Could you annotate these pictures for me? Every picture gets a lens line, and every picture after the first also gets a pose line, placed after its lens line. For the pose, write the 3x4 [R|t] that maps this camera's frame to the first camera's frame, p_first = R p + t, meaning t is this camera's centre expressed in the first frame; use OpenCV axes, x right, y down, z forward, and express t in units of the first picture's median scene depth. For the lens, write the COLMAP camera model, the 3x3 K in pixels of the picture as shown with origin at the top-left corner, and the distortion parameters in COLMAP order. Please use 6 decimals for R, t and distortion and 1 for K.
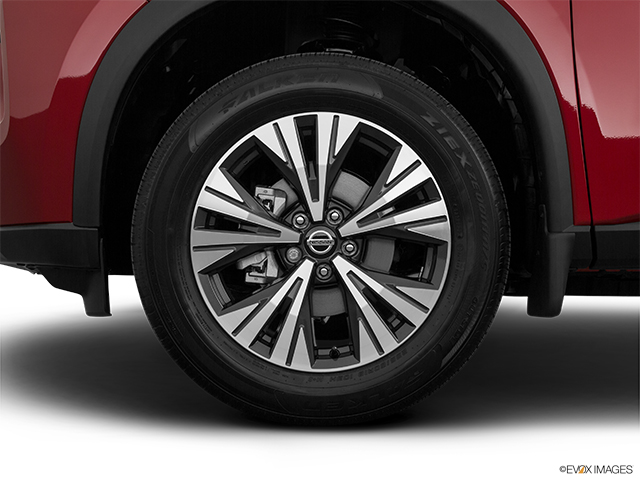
lens RADIAL K [[810.4, 0, 318.7], [0, 810.4, 240.3], [0, 0, 1]] dist [-0.022745, 0.000000]
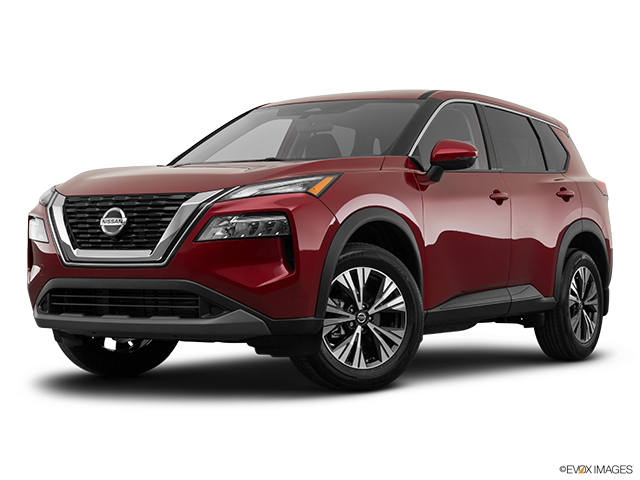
lens RADIAL K [[1359.5, 0, 322.2], [0, 1359.5, 240.6], [0, 0, 1]] dist [0.058789, 0.000000]
pose [[0.845286, -0.110729, 0.522715, -2.331186], [0.098955, 0.993810, 0.050501, -0.471736], [-0.525072, 0.009037, 0.851010, -2.594806]]
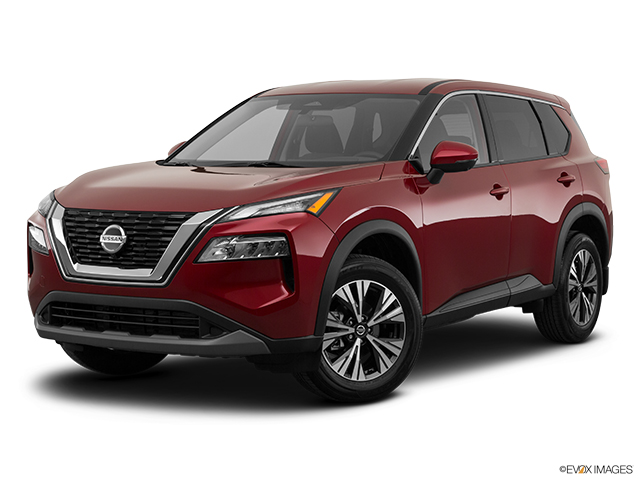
lens RADIAL K [[1359.5, 0, 321.2], [0, 1359.5, 241.5], [0, 0, 1]] dist [0.058789, 0.000000]
pose [[0.846508, -0.147277, 0.511598, -2.281840], [0.097754, 0.987634, 0.122569, -0.821302], [-0.523324, -0.053745, 0.850437, -2.593809]]
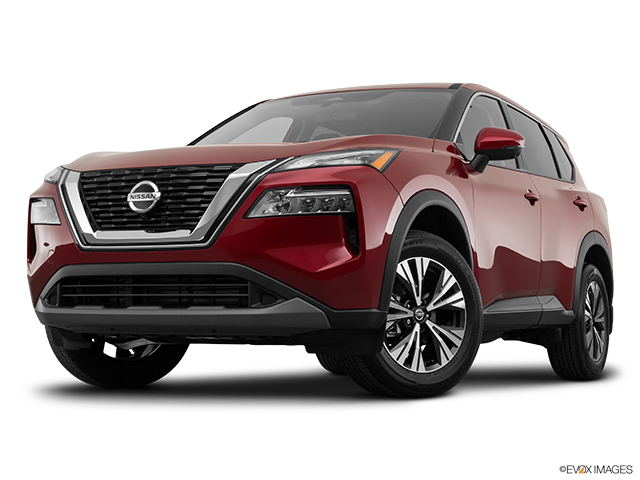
lens RADIAL K [[1250.2, 0, 313.8], [0, 1250.2, 238.4], [0, 0, 1]] dist [0.027567, 0.000000]
pose [[0.797524, -0.072280, 0.598941, -2.307832], [0.085358, 0.996329, 0.006577, -0.258439], [-0.597217, 0.045879, 0.800766, -1.615336]]
